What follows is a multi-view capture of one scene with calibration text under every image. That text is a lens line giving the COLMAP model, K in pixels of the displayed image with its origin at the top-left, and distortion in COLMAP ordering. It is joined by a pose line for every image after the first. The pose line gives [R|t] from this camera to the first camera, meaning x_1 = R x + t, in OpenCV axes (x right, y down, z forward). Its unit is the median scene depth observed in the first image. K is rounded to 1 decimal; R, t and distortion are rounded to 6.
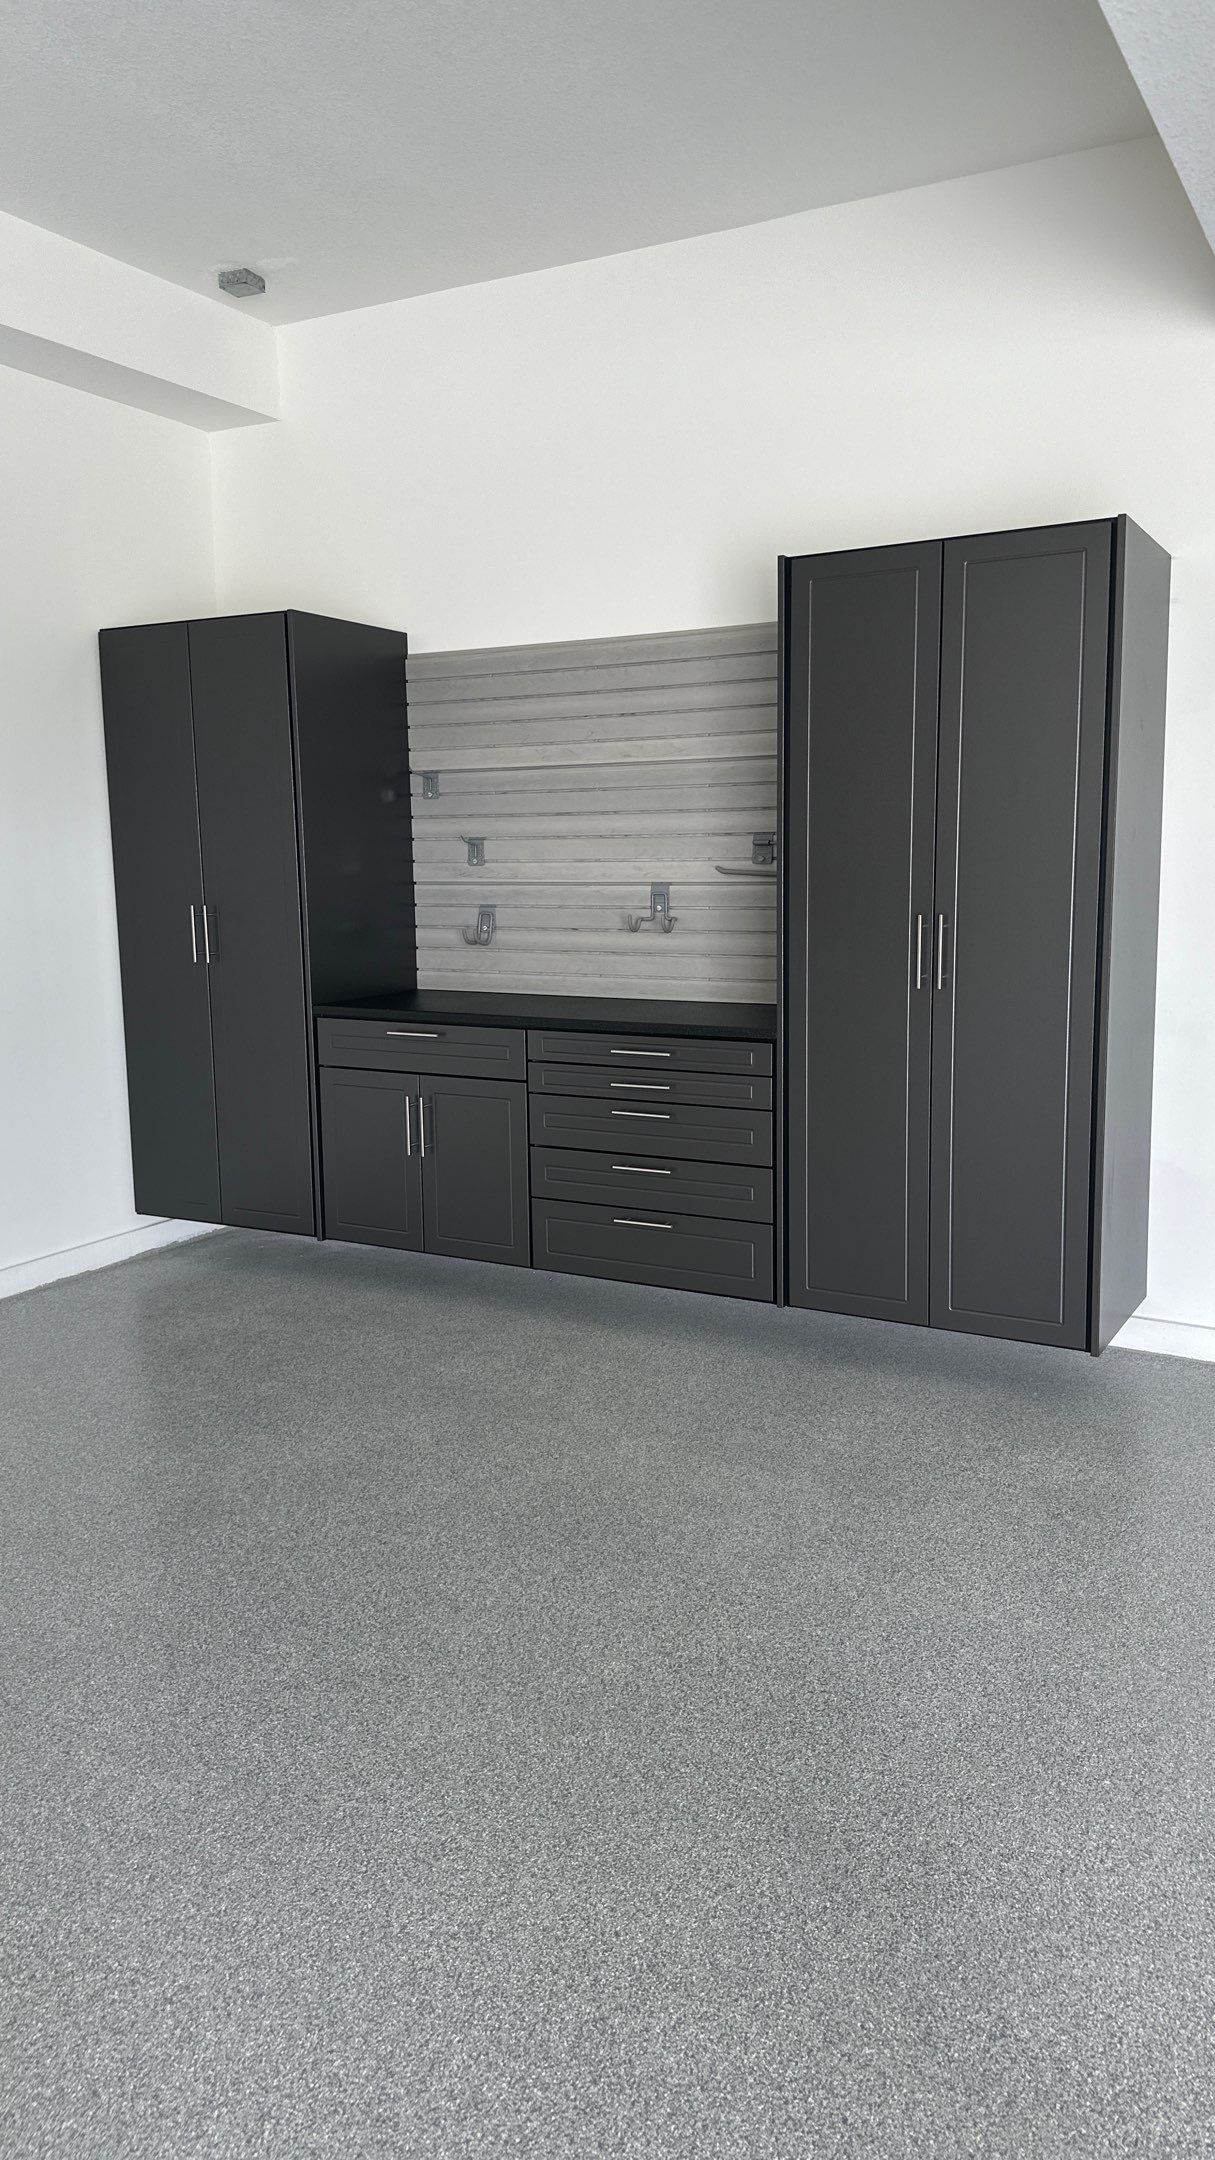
lens RADIAL K [[1512.3, 0, 598.4], [0, 1512.3, 1109.7], [0, 0, 1]] dist [0.020291, -0.032548]
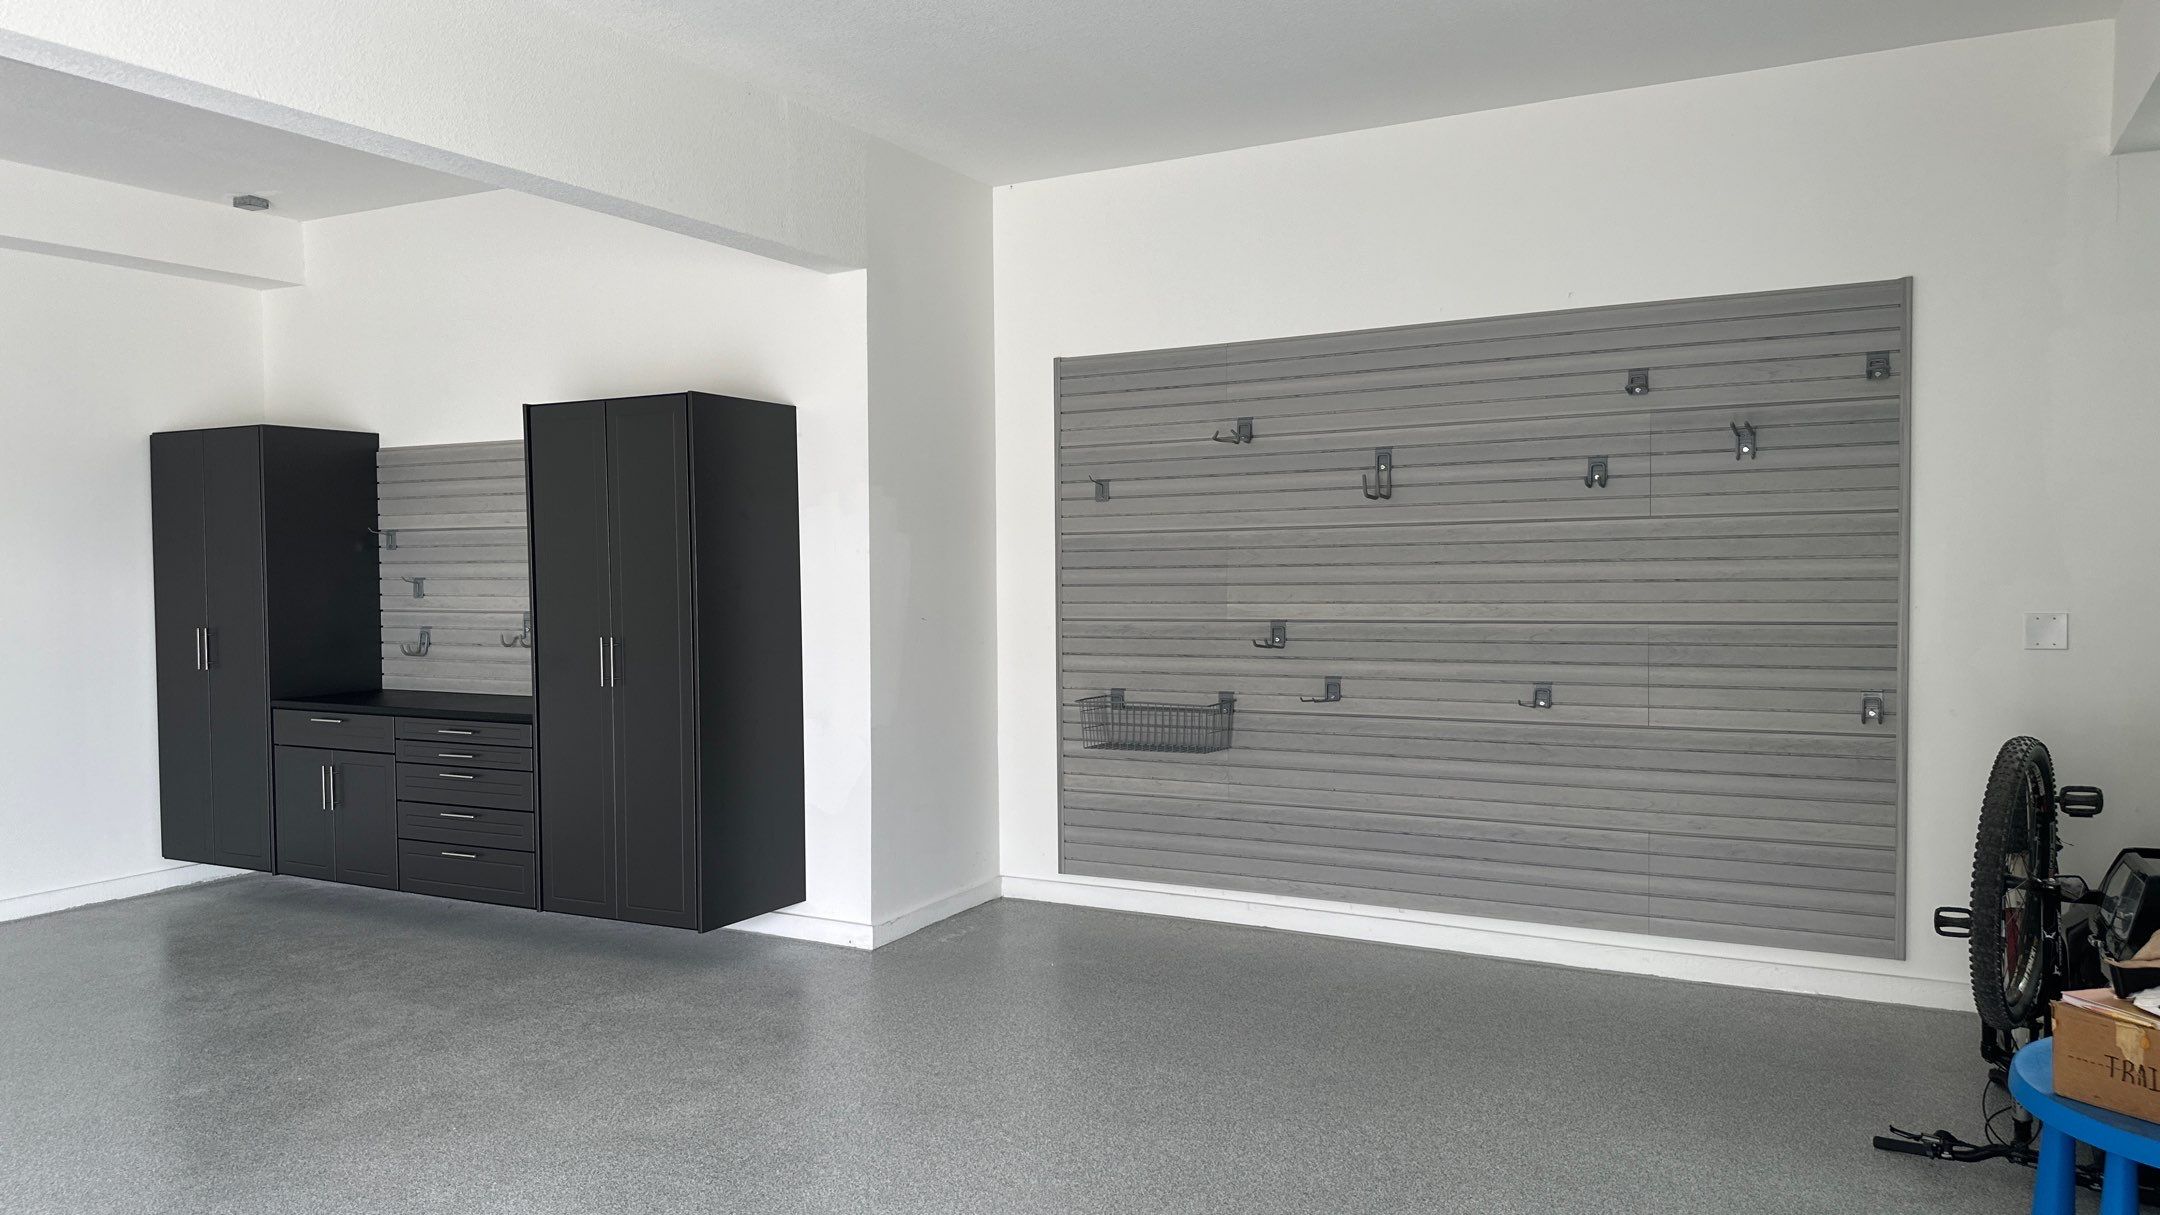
lens RADIAL K [[1453.4, 0, 1069.1], [0, 1453.4, 615.2], [0, 0, 1]] dist [0.068248, -0.068297]
pose [[0.999231, 0.010630, 0.037747, 0.483921], [-0.005125, 0.989705, -0.143028, 0.044783], [-0.038879, 0.142724, 0.988999, -0.363850]]
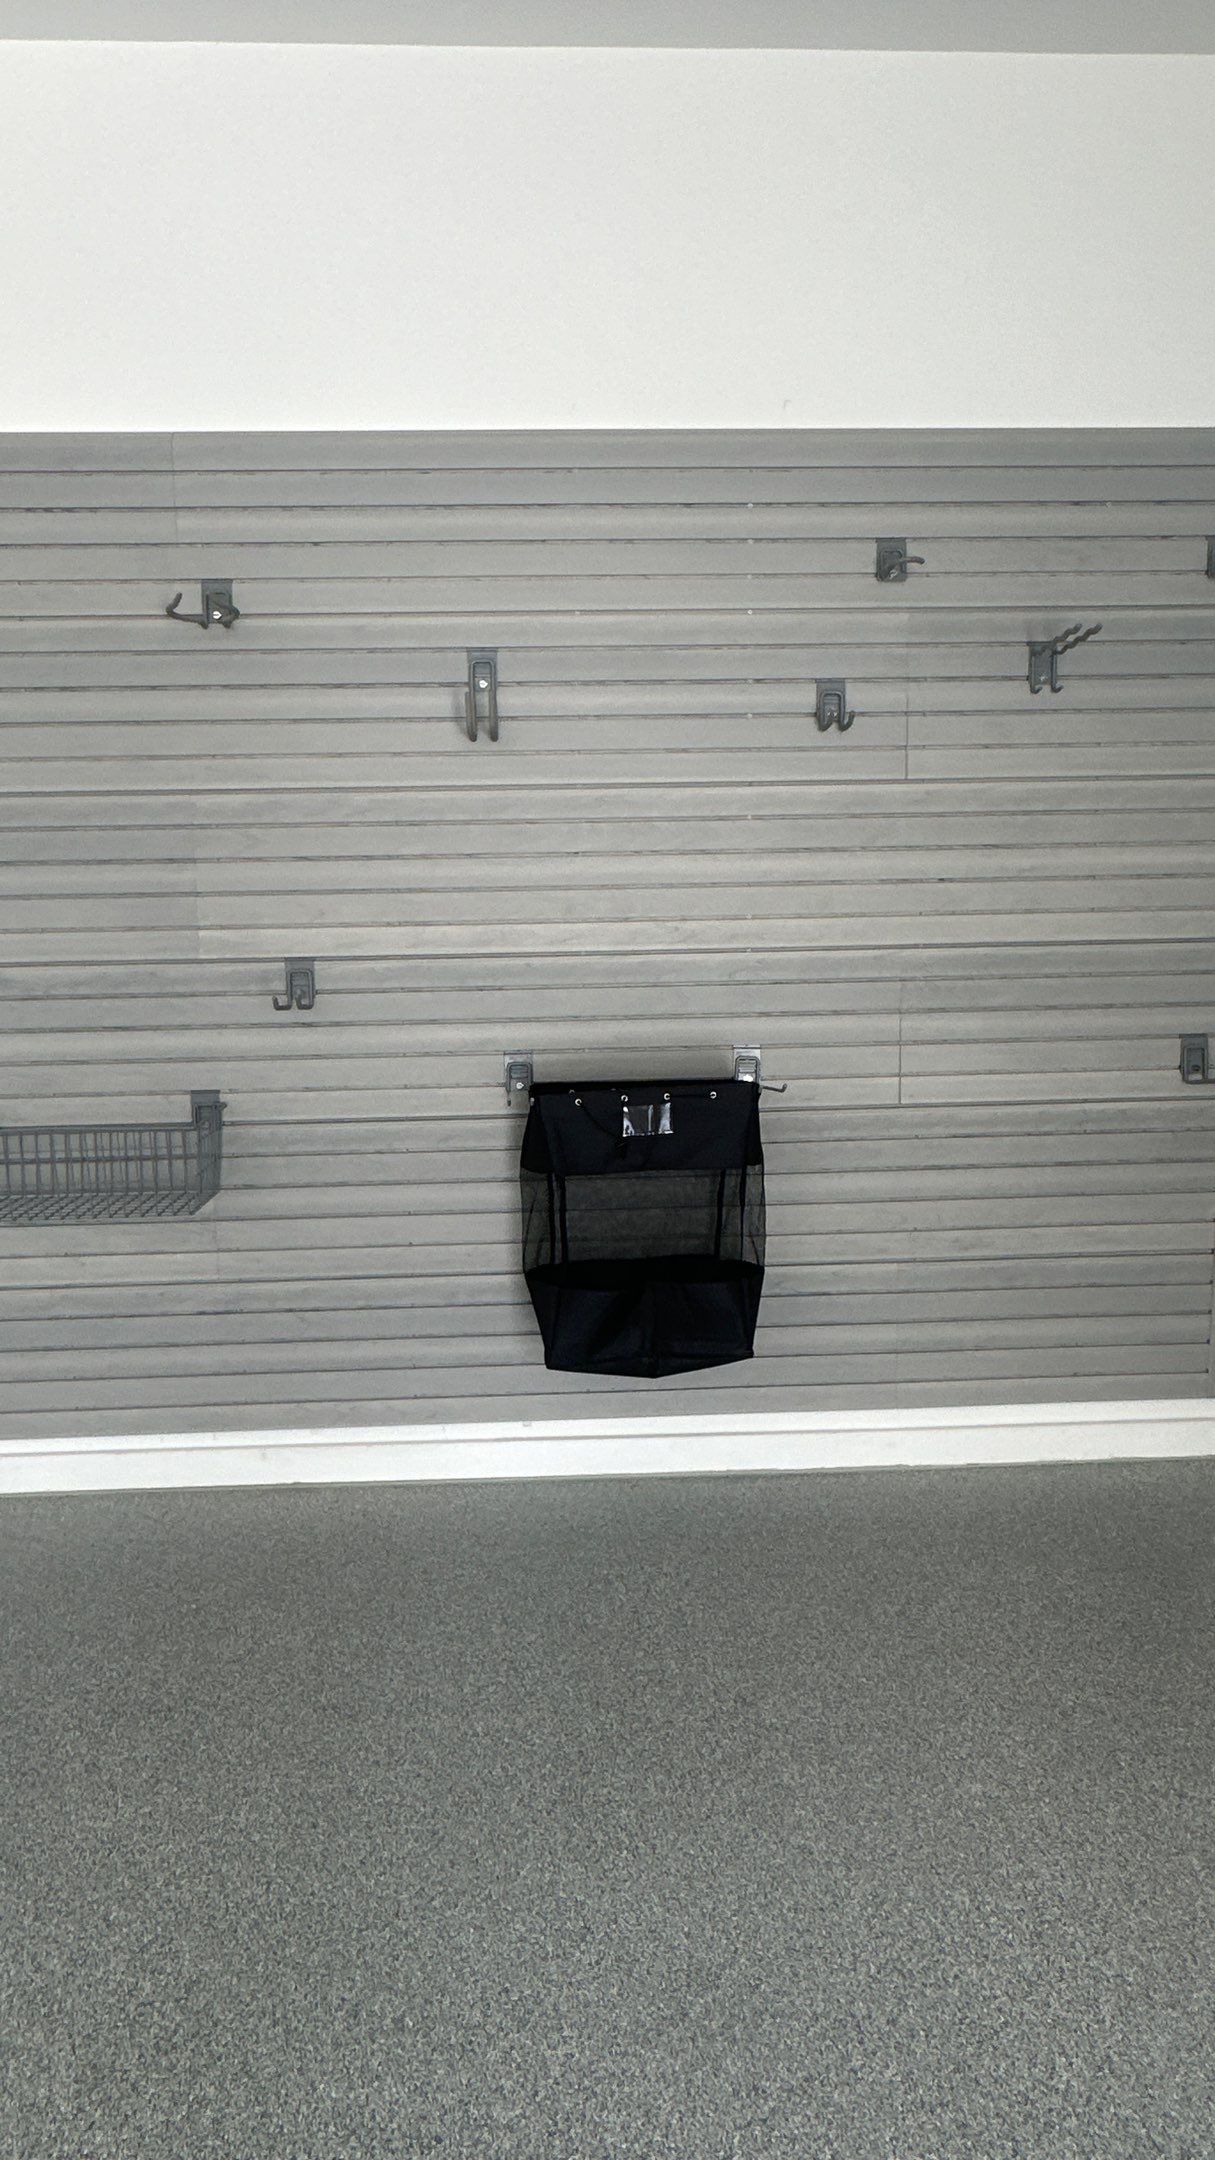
lens RADIAL K [[1453.4, 0, 616.6], [0, 1453.4, 1080.4], [0, 0, 1]] dist [0.068248, -0.068297]
pose [[0.837897, -0.069004, 0.541449, 0.454403], [0.091408, 0.995707, -0.014559, -0.045404], [-0.538120, 0.061692, 0.840607, 0.182573]]
